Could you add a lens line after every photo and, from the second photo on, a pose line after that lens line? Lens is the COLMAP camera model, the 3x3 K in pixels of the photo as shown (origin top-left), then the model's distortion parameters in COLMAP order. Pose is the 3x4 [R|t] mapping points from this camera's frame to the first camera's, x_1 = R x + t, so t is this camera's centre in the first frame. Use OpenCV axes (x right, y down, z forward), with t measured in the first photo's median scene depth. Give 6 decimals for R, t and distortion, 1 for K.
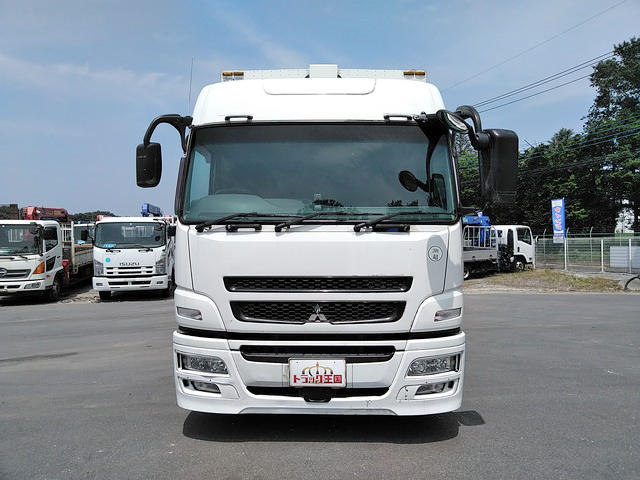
lens RADIAL K [[501.3, 0, 322.2], [0, 501.3, 239.5], [0, 0, 1]] dist [0.023237, -0.015647]
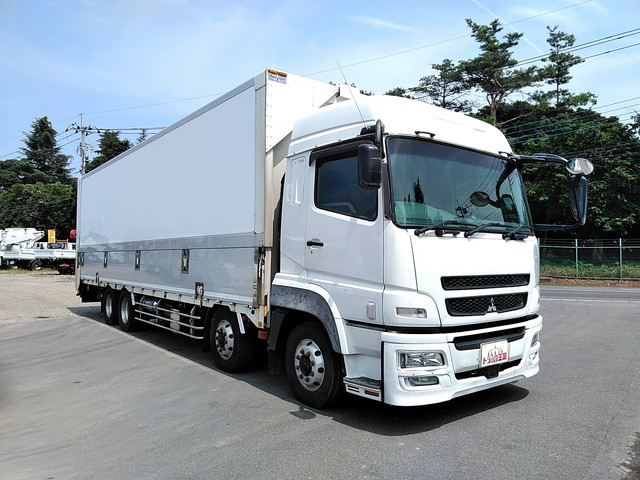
lens RADIAL K [[501.3, 0, 319.8], [0, 501.3, 239.4], [0, 0, 1]] dist [0.023237, -0.015647]
pose [[0.750168, 0.028082, 0.660651, -0.745170], [-0.009429, 0.999450, -0.031777, 0.019322], [-0.661180, 0.017609, 0.750020, 0.229359]]
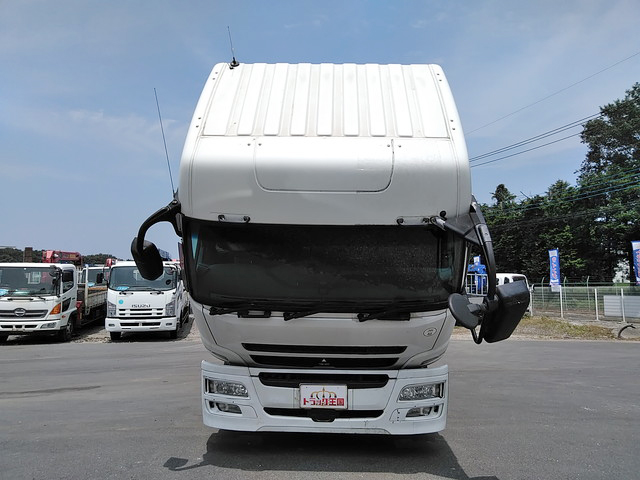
lens RADIAL K [[501.3, 0, 323.1], [0, 501.3, 243.9], [0, 0, 1]] dist [0.023237, -0.015647]
pose [[0.999909, 0.013046, -0.003434, -0.007193], [-0.013283, 0.996577, -0.081596, 0.001240], [0.002358, 0.081634, 0.996660, -0.140255]]
